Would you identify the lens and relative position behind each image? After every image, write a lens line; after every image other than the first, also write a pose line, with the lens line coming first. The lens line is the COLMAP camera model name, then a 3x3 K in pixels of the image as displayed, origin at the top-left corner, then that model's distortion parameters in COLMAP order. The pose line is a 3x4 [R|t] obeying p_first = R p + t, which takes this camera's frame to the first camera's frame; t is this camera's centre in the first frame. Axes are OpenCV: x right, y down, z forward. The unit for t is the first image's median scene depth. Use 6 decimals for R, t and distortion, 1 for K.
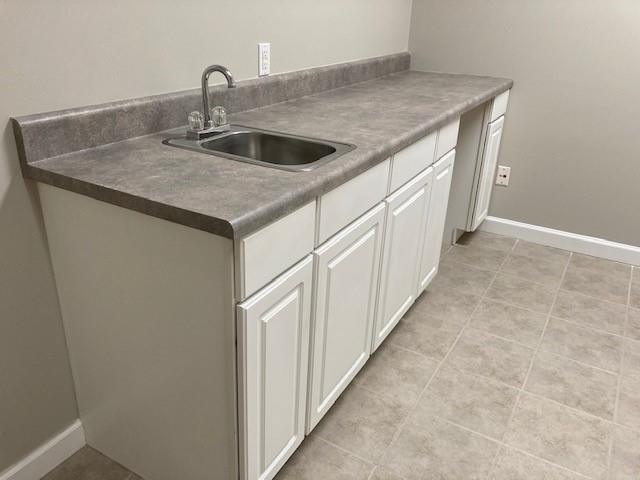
lens RADIAL K [[527.2, 0, 318.3], [0, 527.2, 251.7], [0, 0, 1]] dist [-0.005433, -0.003585]
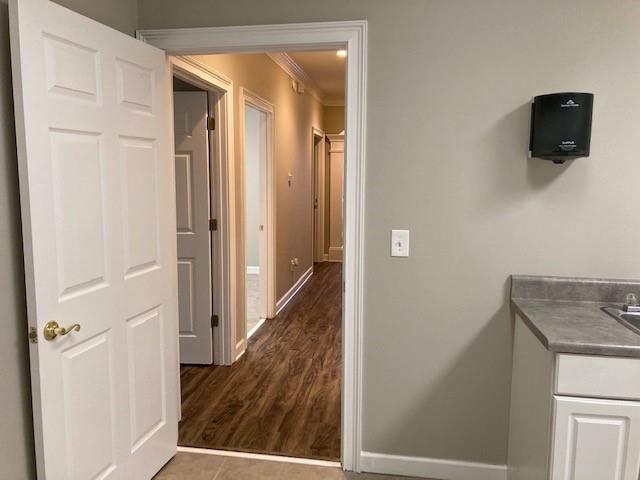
lens RADIAL K [[513.3, 0, 320.0], [0, 513.3, 240.0], [0, 0, 1]] dist [0.000721, 0.001195]
pose [[0.348957, 0.075169, -0.934119, 0.882244], [-0.399641, 0.913534, -0.075781, 0.057218], [0.847653, 0.399757, 0.348825, -0.318938]]
